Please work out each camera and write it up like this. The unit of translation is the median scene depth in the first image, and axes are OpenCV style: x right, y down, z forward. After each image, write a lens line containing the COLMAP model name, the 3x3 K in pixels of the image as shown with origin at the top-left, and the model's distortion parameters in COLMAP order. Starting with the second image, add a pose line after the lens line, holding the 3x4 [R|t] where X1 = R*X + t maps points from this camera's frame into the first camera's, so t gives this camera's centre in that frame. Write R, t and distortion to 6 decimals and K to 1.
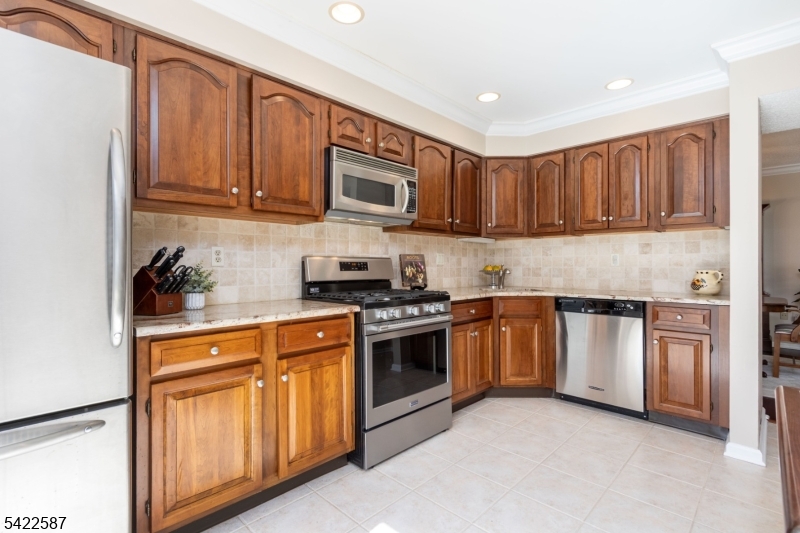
lens RADIAL K [[379.3, 0, 410.6], [0, 379.3, 263.5], [0, 0, 1]] dist [0.016524, -0.002800]
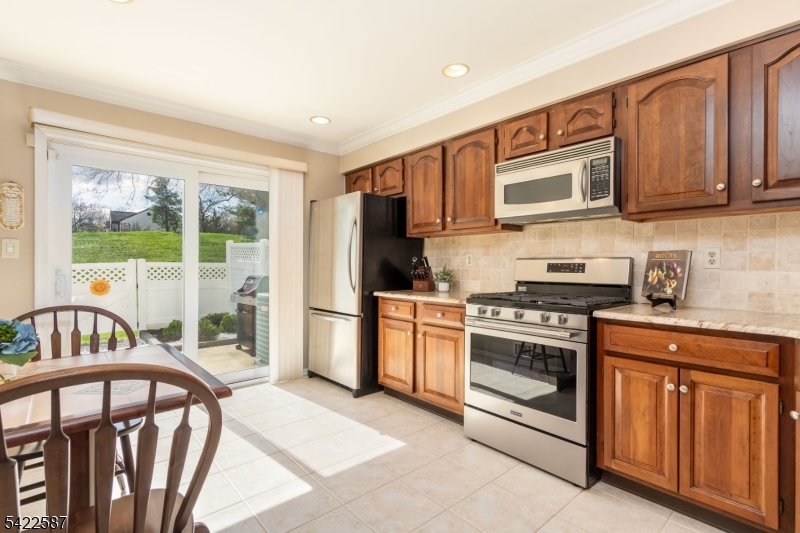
lens RADIAL K [[379.3, 0, 397.0], [0, 379.3, 266.7], [0, 0, 1]] dist [0.016524, -0.002800]
pose [[-0.095205, 0.000103, -0.995458, 0.800704], [-0.002511, 0.999997, 0.000344, 0.005274], [0.995455, 0.002532, -0.095204, 0.656380]]
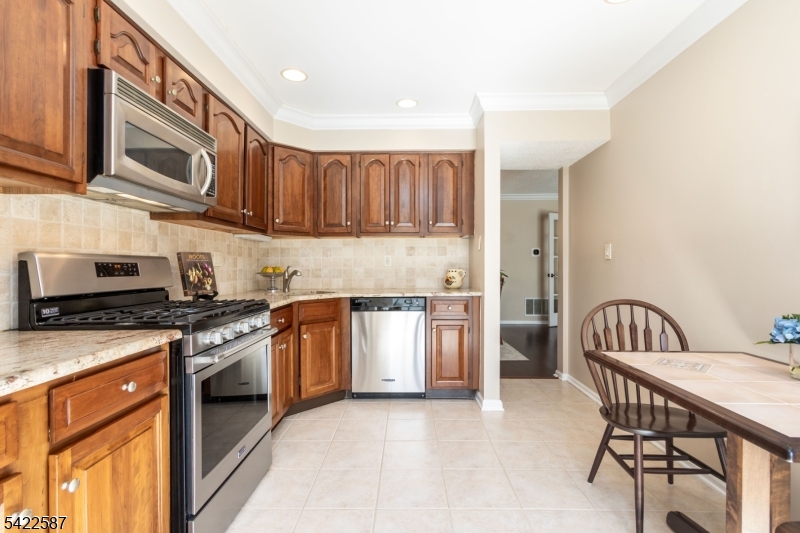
lens RADIAL K [[379.3, 0, 398.8], [0, 379.3, 264.9], [0, 0, 1]] dist [0.016524, -0.002800]
pose [[0.741164, -0.003251, 0.671316, -0.224275], [0.002192, 0.999995, 0.002422, -0.000591], [-0.671320, -0.000324, 0.741167, 0.198310]]
